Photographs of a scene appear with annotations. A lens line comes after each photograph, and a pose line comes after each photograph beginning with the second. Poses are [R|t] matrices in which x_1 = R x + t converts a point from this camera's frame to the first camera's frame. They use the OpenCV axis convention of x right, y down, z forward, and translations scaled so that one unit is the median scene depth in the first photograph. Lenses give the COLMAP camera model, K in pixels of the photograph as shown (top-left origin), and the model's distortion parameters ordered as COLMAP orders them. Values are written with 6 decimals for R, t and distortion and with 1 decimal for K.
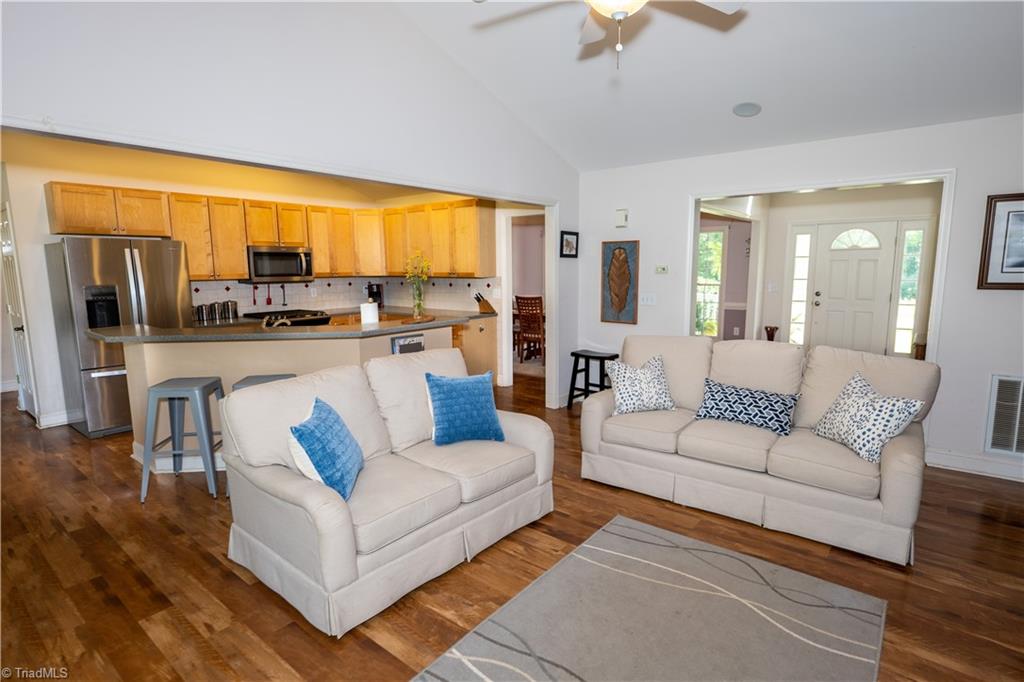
lens RADIAL K [[506.1, 0, 518.9], [0, 506.1, 338.7], [0, 0, 1]] dist [0.000855, 0.000640]
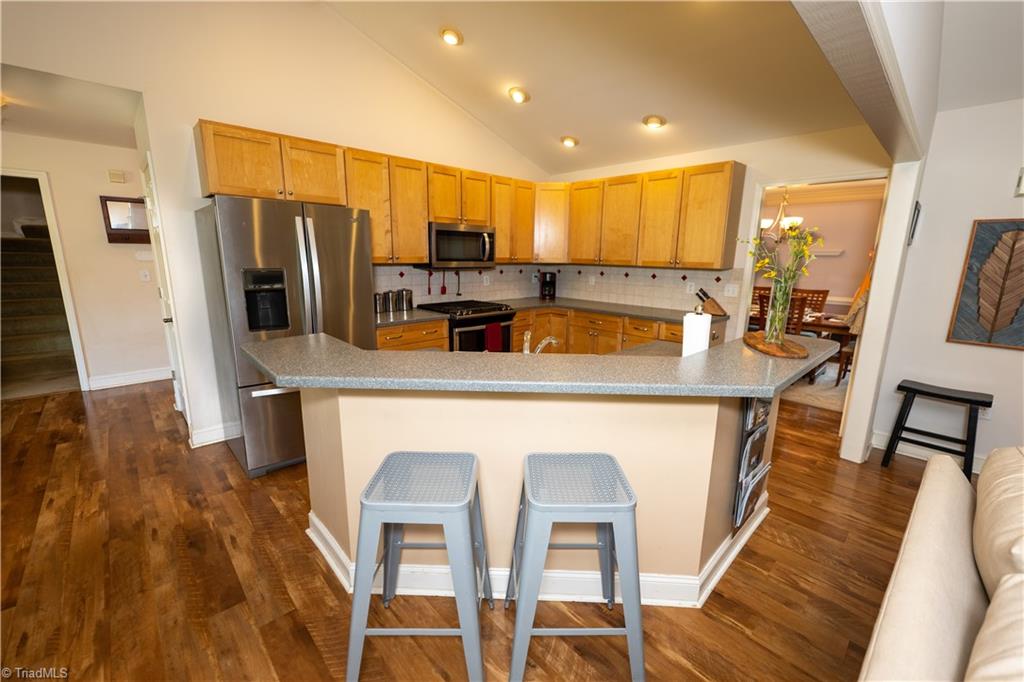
lens RADIAL K [[412.0, 0, 522.5], [0, 412.0, 337.3], [0, 0, 1]] dist [0.009389, -0.000006]
pose [[0.991695, 0.047499, -0.119517, -0.305087], [-0.040822, 0.997498, 0.057710, -0.044803], [0.121959, -0.052351, 0.991154, 0.361013]]
